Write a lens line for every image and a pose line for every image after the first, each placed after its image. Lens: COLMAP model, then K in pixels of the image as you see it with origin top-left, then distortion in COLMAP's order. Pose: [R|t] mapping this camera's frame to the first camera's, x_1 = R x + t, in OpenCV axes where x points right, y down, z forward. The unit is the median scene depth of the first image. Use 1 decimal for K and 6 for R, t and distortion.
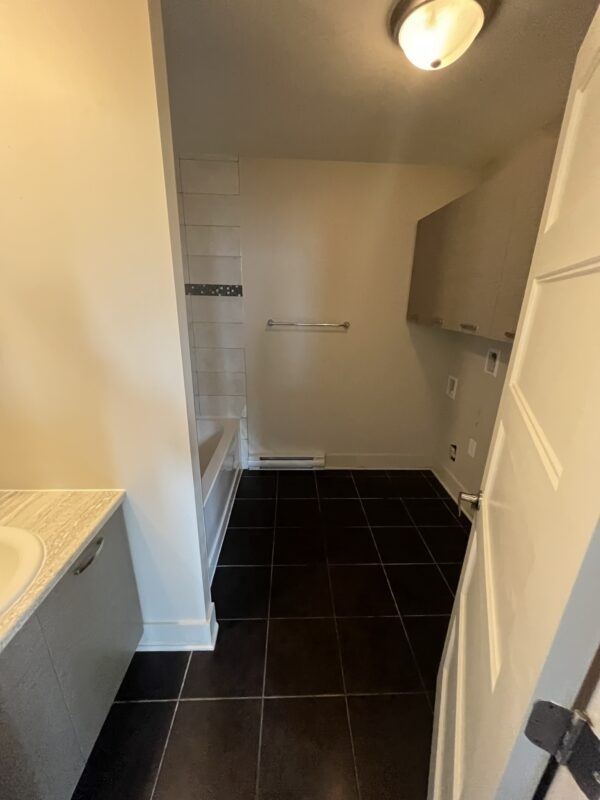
lens RADIAL K [[320.8, 0, 302.9], [0, 320.8, 402.2], [0, 0, 1]] dist [-0.000623, -0.000078]
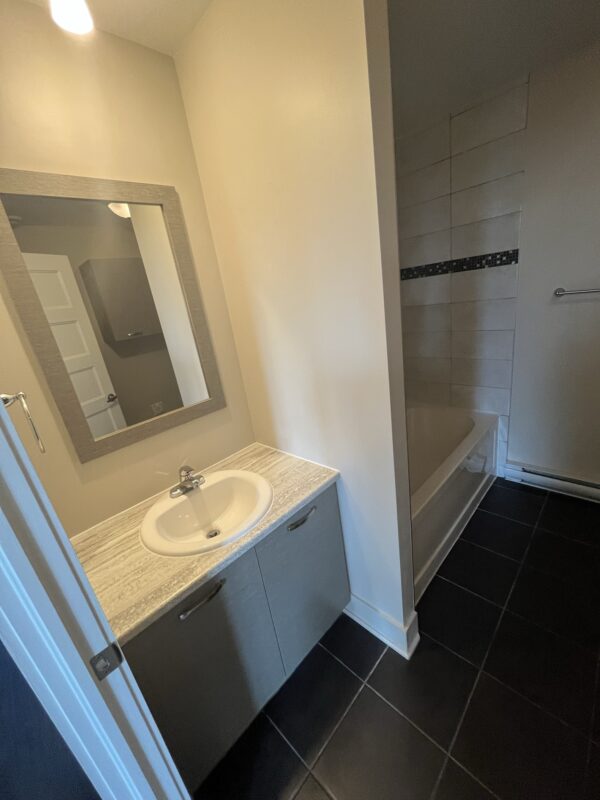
lens RADIAL K [[320.8, 0, 306.1], [0, 320.8, 400.5], [0, 0, 1]] dist [-0.000623, -0.000078]
pose [[0.679020, 0.113966, -0.725220, 0.107067], [-0.072953, 0.993462, 0.087814, -0.043204], [0.730486, -0.006720, 0.682895, 0.132600]]
